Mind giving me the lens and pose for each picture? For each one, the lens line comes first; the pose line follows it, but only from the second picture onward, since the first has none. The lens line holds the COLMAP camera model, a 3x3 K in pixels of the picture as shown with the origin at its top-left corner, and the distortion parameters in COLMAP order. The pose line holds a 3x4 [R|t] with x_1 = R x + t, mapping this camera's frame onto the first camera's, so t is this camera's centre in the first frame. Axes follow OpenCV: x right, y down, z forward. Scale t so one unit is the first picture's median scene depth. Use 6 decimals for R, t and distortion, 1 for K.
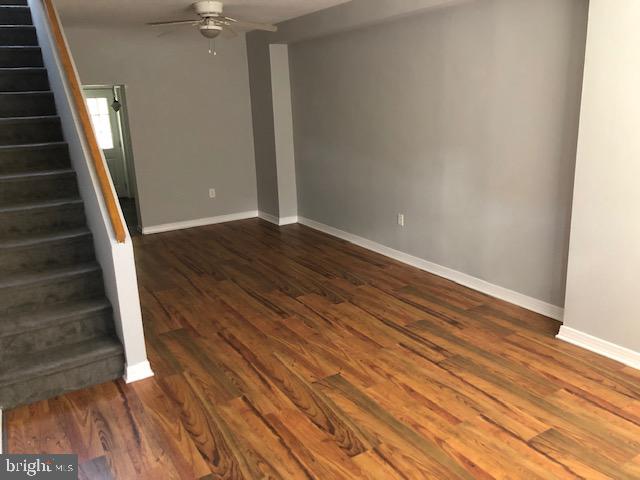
lens RADIAL K [[528.7, 0, 318.5], [0, 528.7, 236.3], [0, 0, 1]] dist [0.029133, -0.019246]
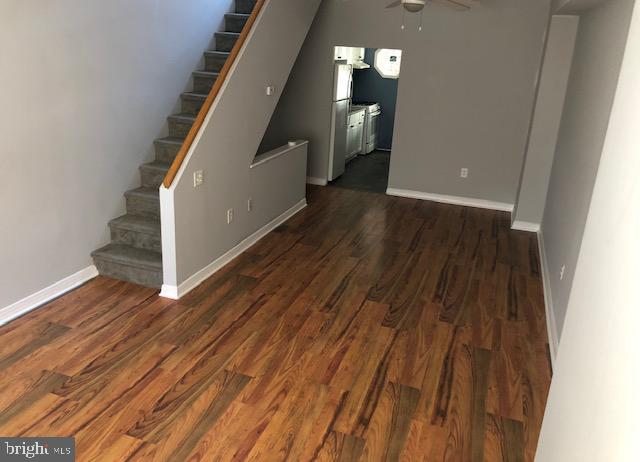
lens RADIAL K [[527.0, 0, 319.9], [0, 527.0, 224.5], [0, 0, 1]] dist [0.029592, -0.027134]
pose [[0.629948, 0.328452, -0.703765, 0.633776], [-0.273950, 0.941897, 0.194374, -0.207749], [0.726717, 0.070351, 0.683325, 0.353341]]
